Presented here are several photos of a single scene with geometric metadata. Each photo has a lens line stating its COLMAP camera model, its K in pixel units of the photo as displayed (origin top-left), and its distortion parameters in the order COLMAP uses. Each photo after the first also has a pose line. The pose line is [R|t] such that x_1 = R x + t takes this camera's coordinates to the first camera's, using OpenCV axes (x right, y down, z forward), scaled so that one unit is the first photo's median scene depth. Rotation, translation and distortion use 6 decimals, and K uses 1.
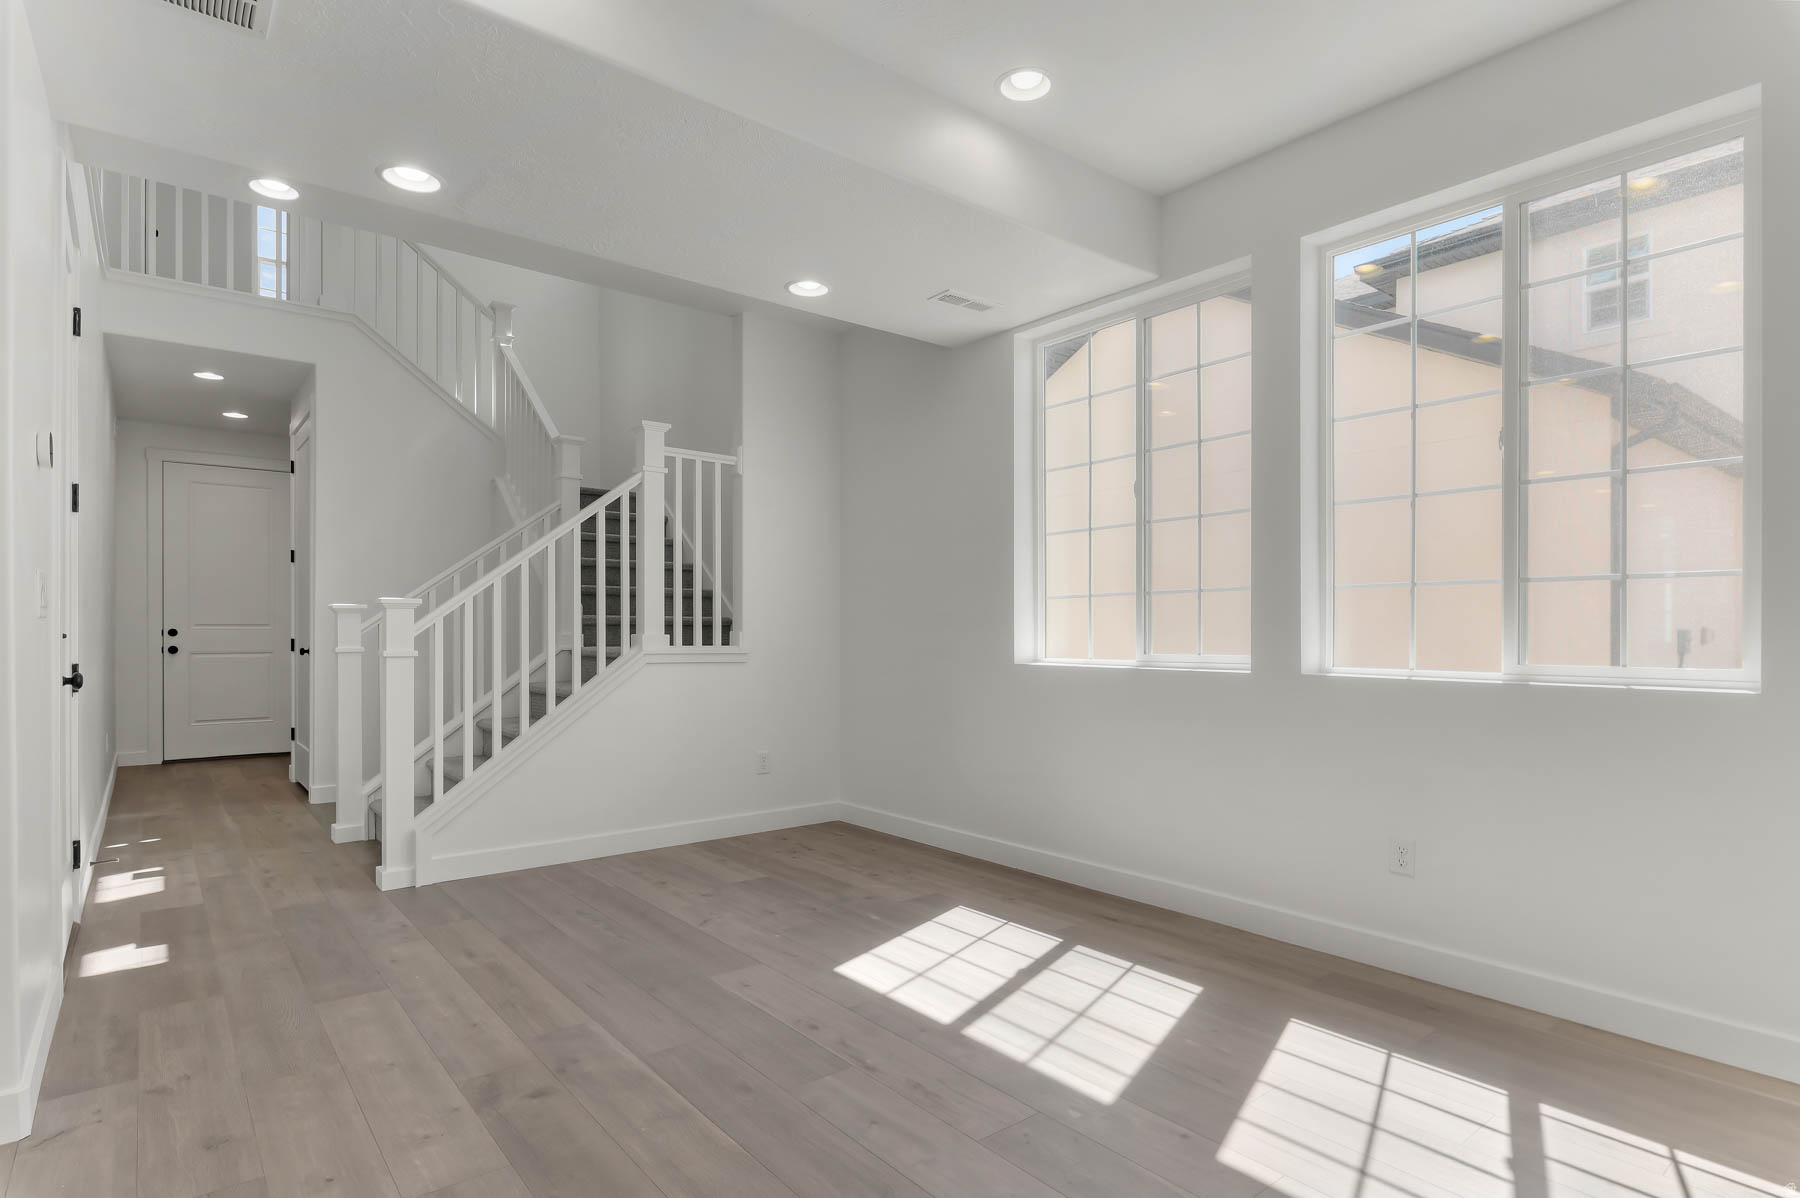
lens RADIAL K [[943.6, 0, 959.5], [0, 943.6, 650.1], [0, 0, 1]] dist [-0.004522, 0.000488]
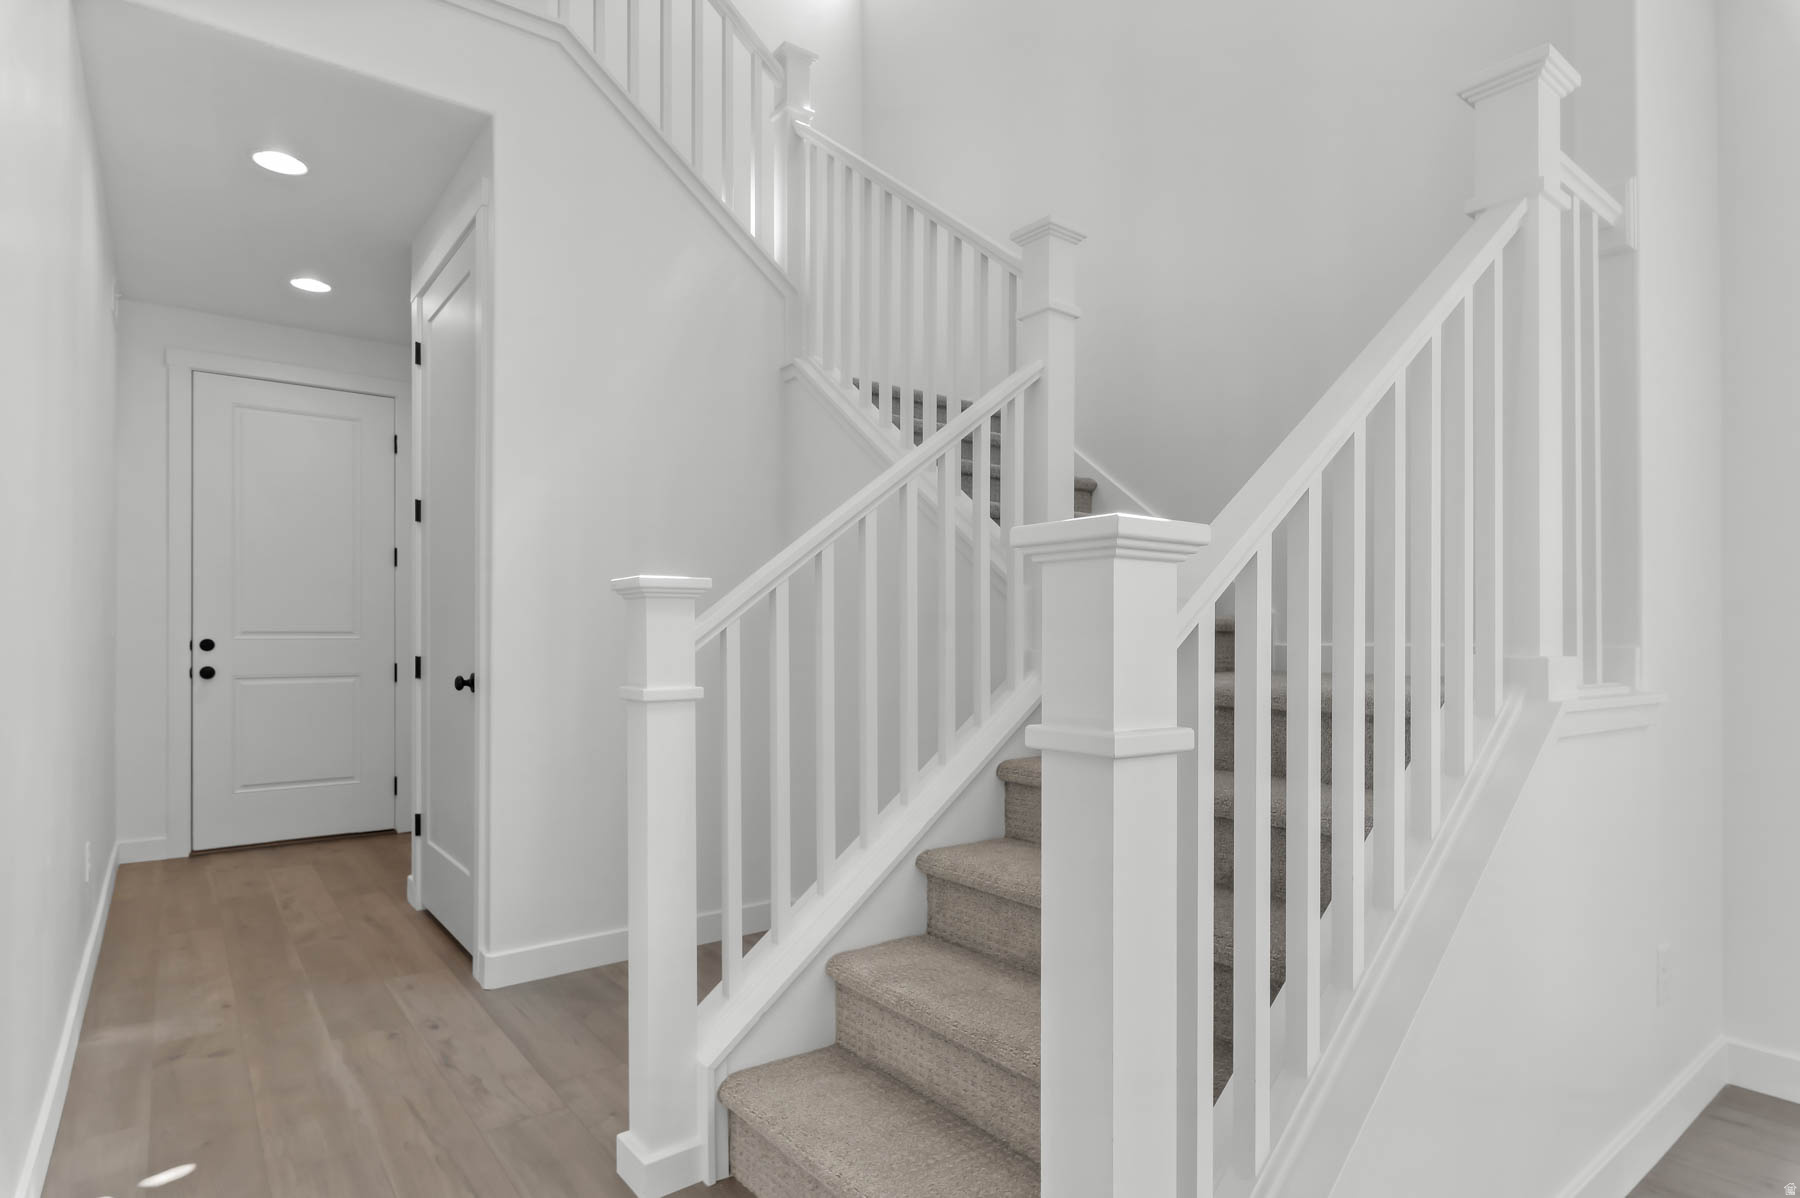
lens RADIAL K [[943.6, 0, 947.9], [0, 943.6, 638.5], [0, 0, 1]] dist [-0.004522, 0.000488]
pose [[0.999722, -0.007684, -0.022297, -0.385577], [0.007371, 0.999874, -0.014081, -0.012439], [0.022402, 0.013913, 0.999652, 0.450424]]
